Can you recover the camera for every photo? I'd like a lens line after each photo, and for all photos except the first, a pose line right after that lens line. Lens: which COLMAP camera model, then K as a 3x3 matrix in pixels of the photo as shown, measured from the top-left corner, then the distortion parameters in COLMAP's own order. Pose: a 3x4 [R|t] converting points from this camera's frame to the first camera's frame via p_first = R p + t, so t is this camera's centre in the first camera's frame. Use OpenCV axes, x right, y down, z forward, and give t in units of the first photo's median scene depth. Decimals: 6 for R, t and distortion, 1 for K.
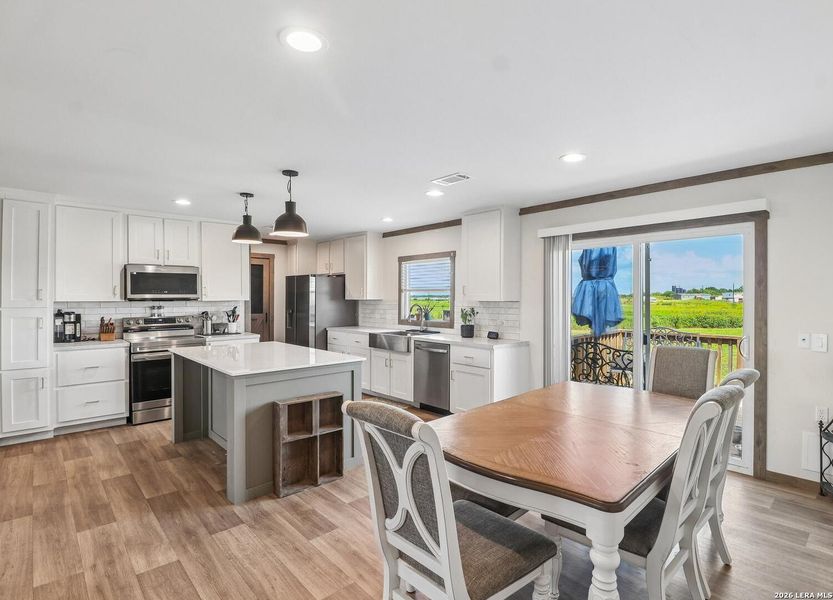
lens RADIAL K [[423.8, 0, 444.8], [0, 423.8, 298.1], [0, 0, 1]] dist [-0.017871, -0.002857]
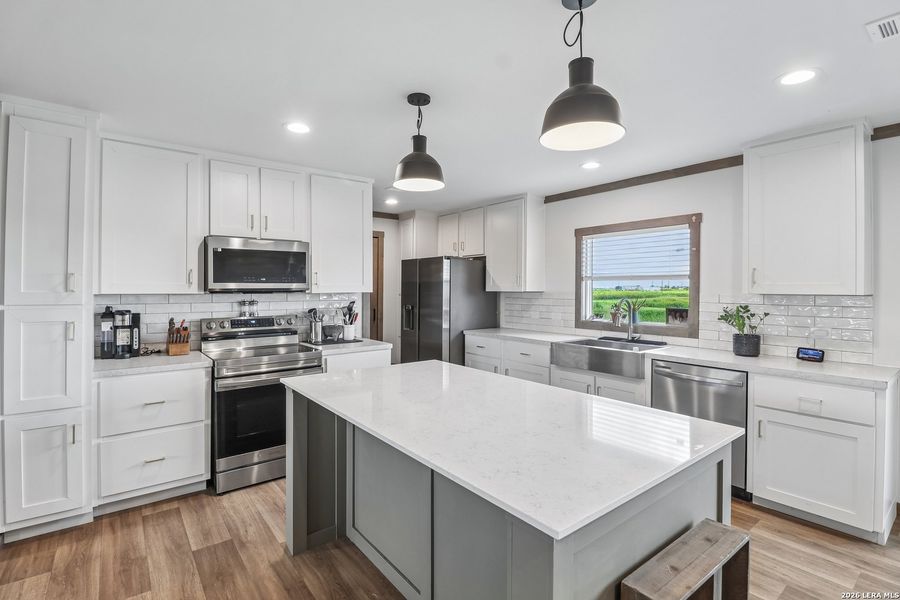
lens RADIAL K [[425.4, 0, 446.5], [0, 425.4, 286.8], [0, 0, 1]] dist [-0.013218, -0.002347]
pose [[0.993351, 0.000618, -0.115126, -0.317315], [-0.001323, 0.999981, -0.006045, 0.000561], [0.115120, 0.006157, 0.993333, 0.394377]]
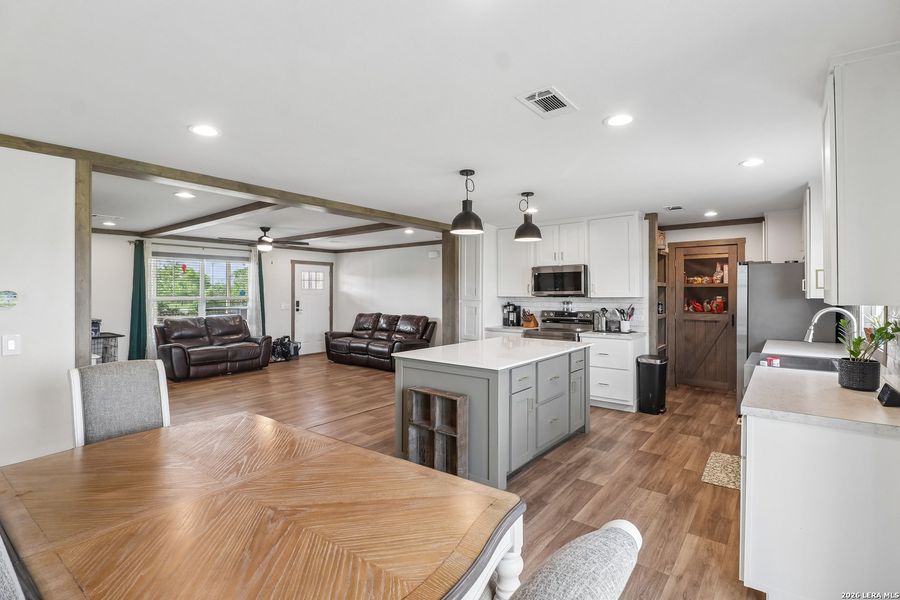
lens RADIAL K [[425.4, 0, 442.8], [0, 425.4, 290.9], [0, 0, 1]] dist [-0.013218, -0.002347]
pose [[0.118454, -0.004525, -0.992949, 0.452431], [-0.002968, 0.999984, -0.004911, -0.003184], [0.992955, 0.003528, 0.118438, 0.575358]]
